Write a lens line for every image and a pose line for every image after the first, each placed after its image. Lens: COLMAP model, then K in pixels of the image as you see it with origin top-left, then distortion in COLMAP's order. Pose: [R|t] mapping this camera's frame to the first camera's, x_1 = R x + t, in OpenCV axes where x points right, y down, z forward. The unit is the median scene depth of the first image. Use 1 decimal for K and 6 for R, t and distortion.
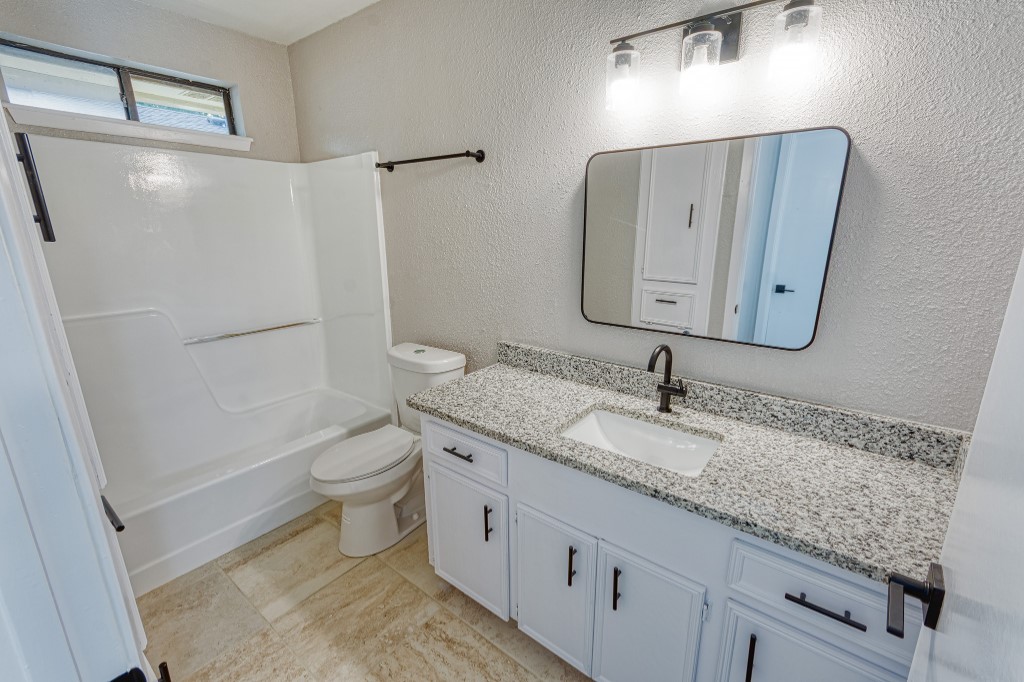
lens RADIAL K [[448.2, 0, 511.9], [0, 448.2, 345.7], [0, 0, 1]] dist [0.004341, -0.000177]
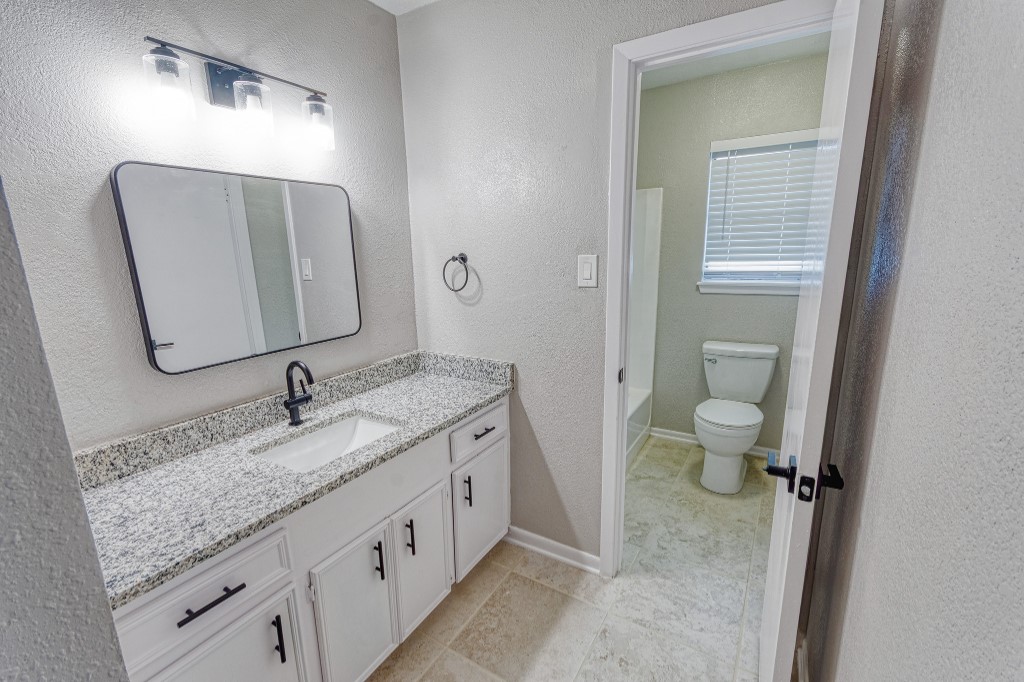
lens RADIAL K [[405.1, 0, 512.0], [0, 405.1, 341.0], [0, 0, 1]] dist [0.000441, -0.000073]
pose [[-0.087133, -0.218337, 0.971976, -0.659022], [0.272312, 0.933306, 0.234062, -0.134037], [-0.958256, 0.285075, -0.021866, 0.500027]]
